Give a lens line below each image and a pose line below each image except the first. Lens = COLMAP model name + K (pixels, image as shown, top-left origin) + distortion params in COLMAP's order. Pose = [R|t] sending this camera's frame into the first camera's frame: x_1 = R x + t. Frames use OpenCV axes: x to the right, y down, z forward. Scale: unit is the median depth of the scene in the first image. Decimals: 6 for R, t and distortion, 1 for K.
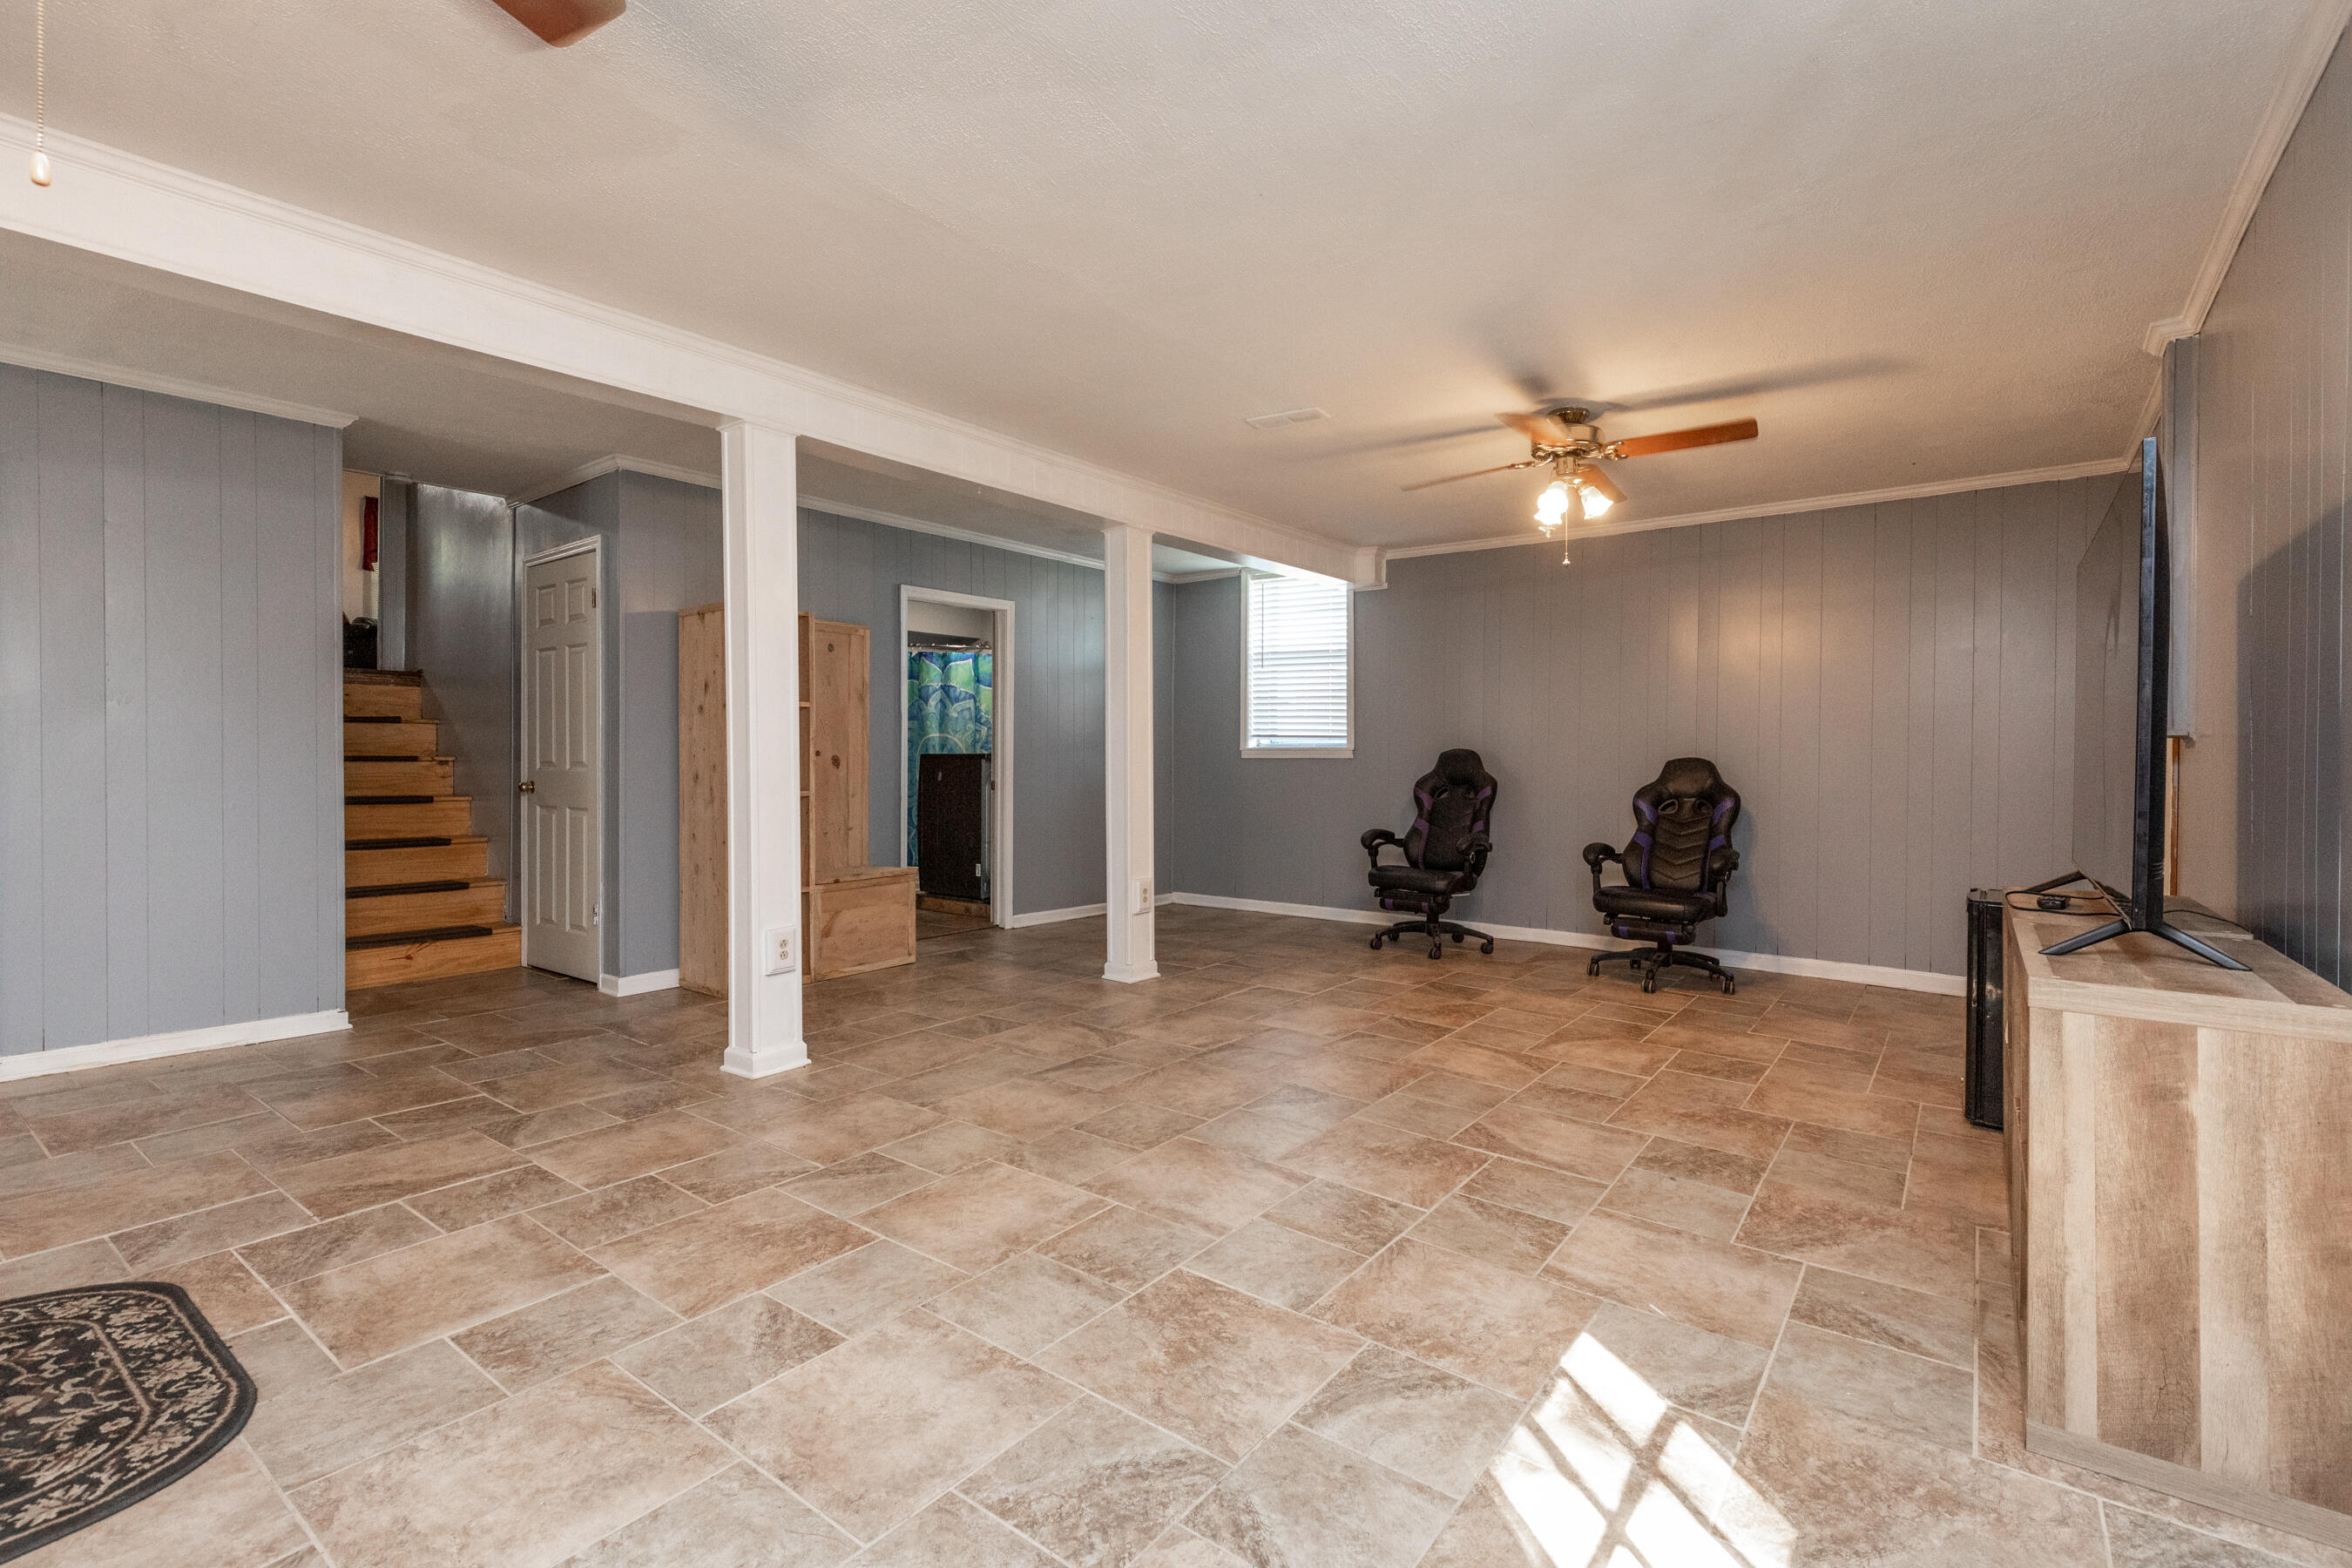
lens RADIAL K [[1043.6, 0, 1176.0], [0, 1043.6, 784.0], [0, 0, 1]] dist [0.028638, 0.000052]
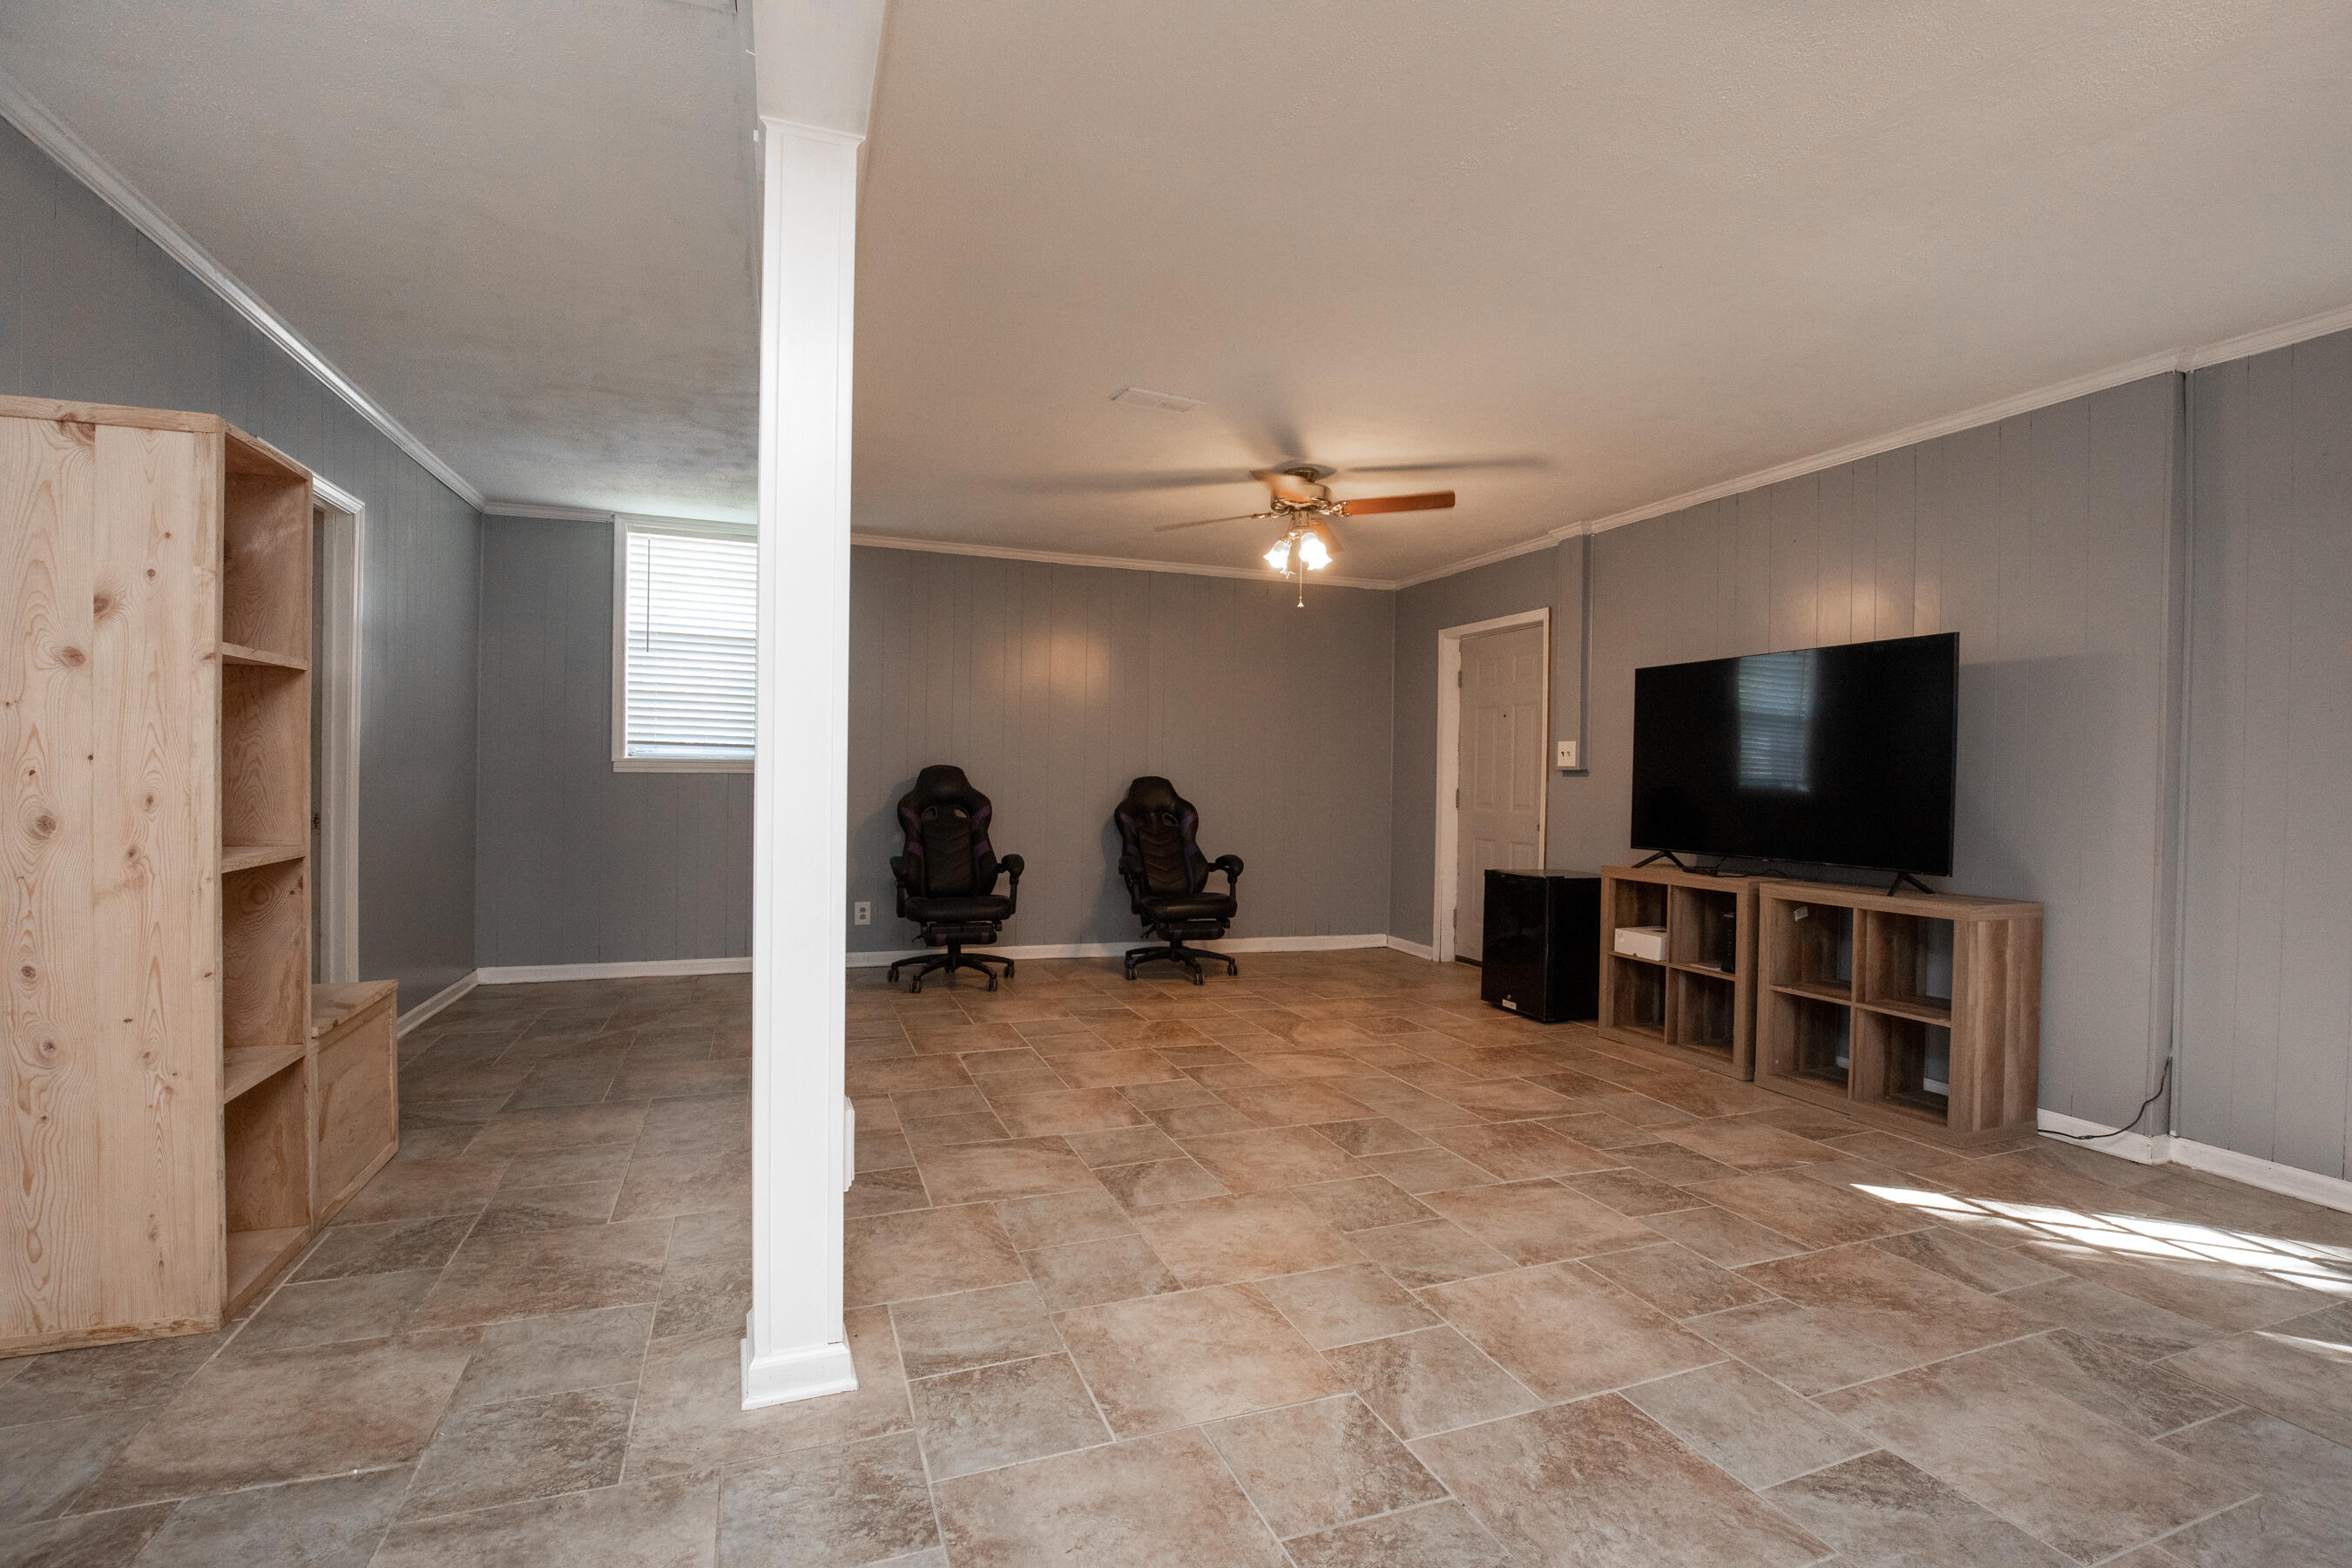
lens RADIAL K [[1060.9, 0, 1176.0], [0, 1060.9, 784.0], [0, 0, 1]] dist [-0.032470, 0.008574]
pose [[0.524936, 0.002862, 0.851137, -0.993460], [0.000875, 0.999992, -0.003902, -0.029767], [-0.851141, 0.002793, 0.524930, 0.749454]]
